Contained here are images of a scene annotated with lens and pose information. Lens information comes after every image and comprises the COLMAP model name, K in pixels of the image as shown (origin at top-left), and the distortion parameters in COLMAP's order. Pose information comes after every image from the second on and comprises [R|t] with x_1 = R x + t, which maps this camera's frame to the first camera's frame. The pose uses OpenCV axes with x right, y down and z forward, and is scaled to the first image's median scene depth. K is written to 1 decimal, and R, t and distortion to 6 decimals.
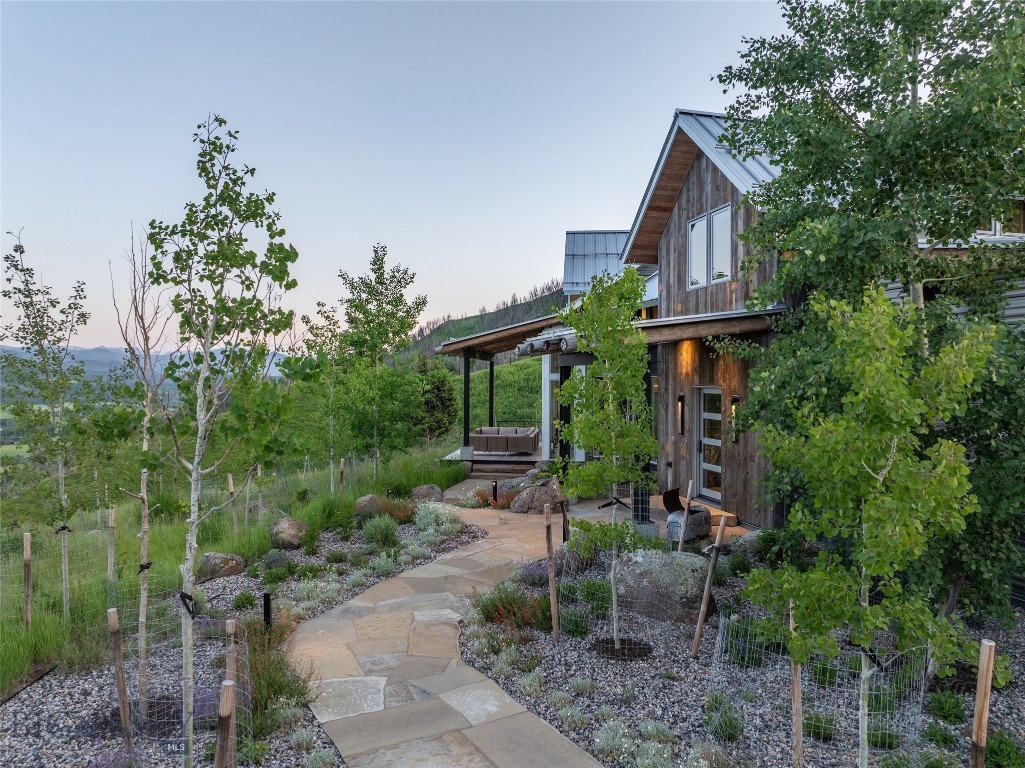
lens RADIAL K [[723.8, 0, 512.8], [0, 723.8, 382.4], [0, 0, 1]] dist [-0.058661, 0.036266]
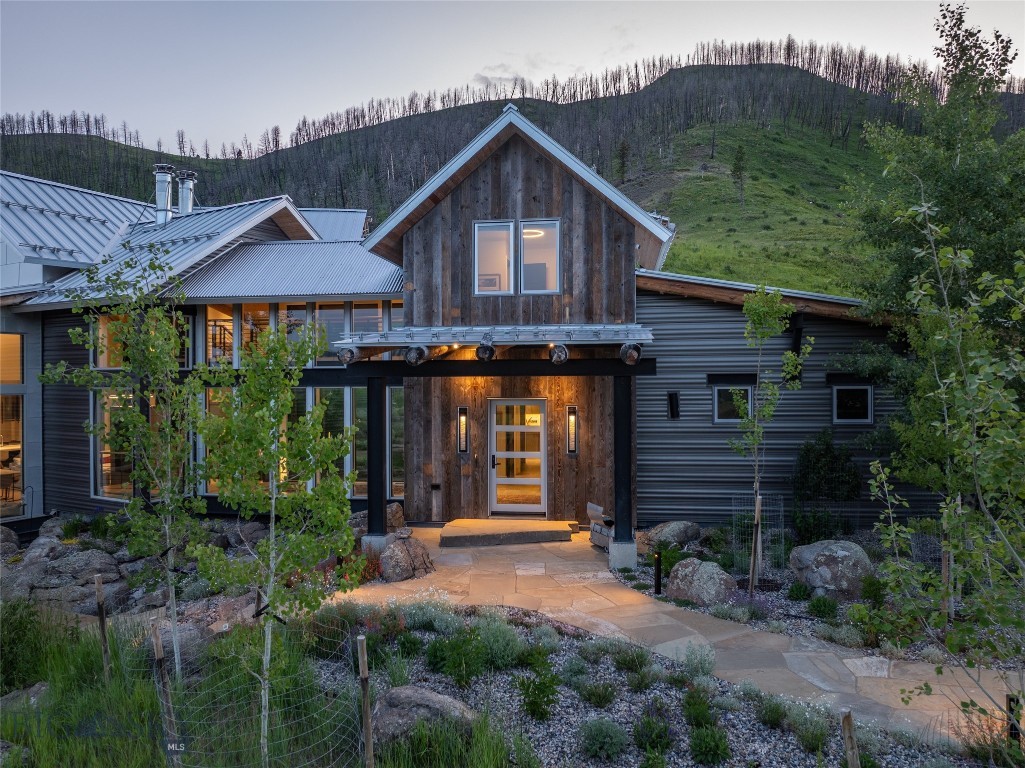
lens RADIAL K [[723.8, 0, 516.4], [0, 723.8, 380.0], [0, 0, 1]] dist [-0.058661, 0.036266]
pose [[0.381033, -0.007608, 0.924530, -0.603318], [0.014213, 0.999896, 0.002371, -0.020131], [-0.924452, 0.012237, 0.381102, 0.598188]]
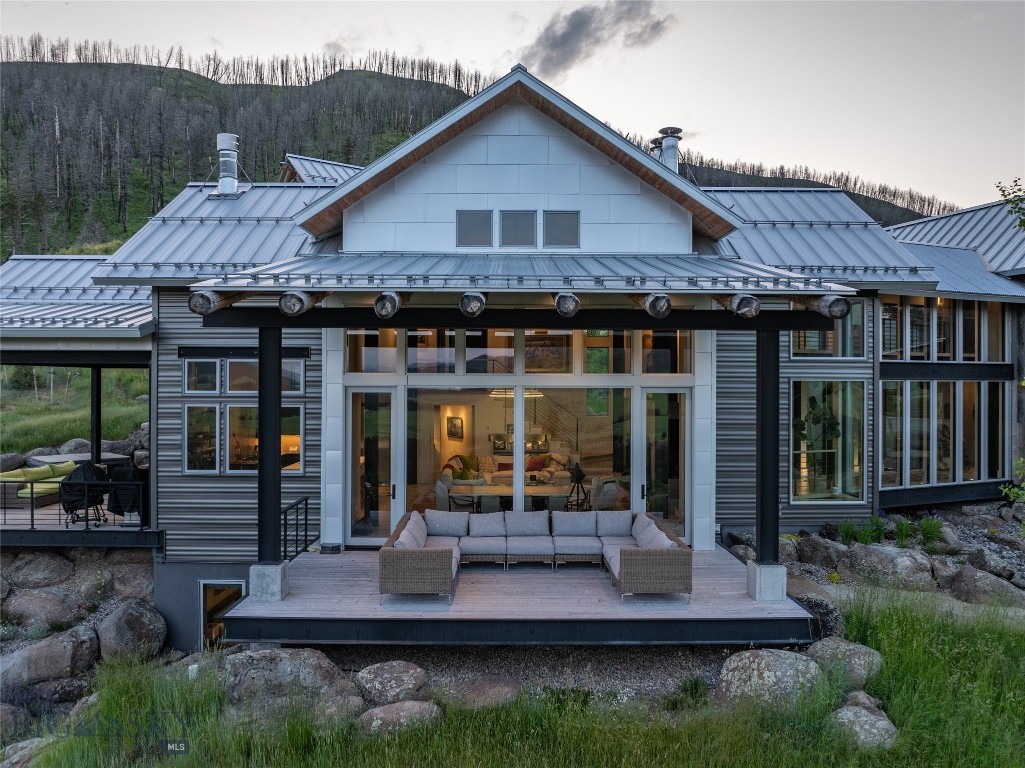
lens RADIAL K [[723.8, 0, 512.1], [0, 723.8, 386.9], [0, 0, 1]] dist [-0.058661, 0.036266]
pose [[-0.103938, -0.009358, 0.994540, -0.655091], [0.003114, 0.999948, 0.009734, -0.006936], [-0.994579, 0.004109, -0.103903, 2.201964]]
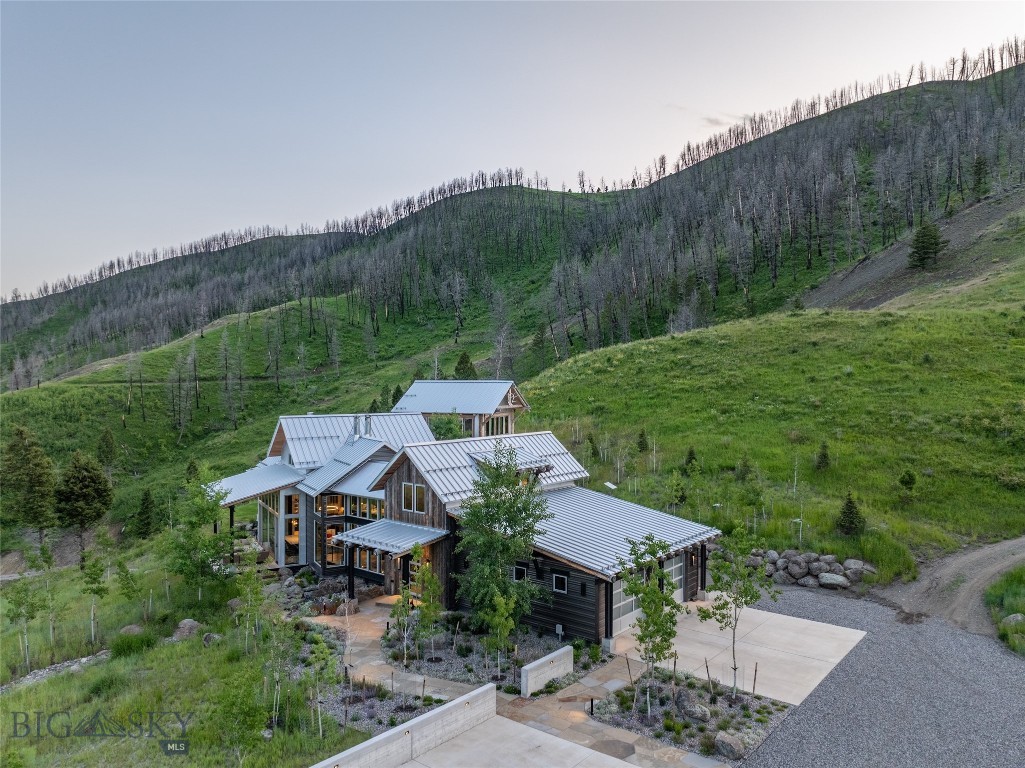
lens RADIAL K [[723.8, 0, 518.4], [0, 723.8, 379.1], [0, 0, 1]] dist [-0.058661, 0.036266]
pose [[0.809588, -0.002915, 0.586991, -0.863480], [0.008812, 0.999935, -0.007189, -0.548682], [-0.586932, 0.010992, 0.809562, -1.192602]]
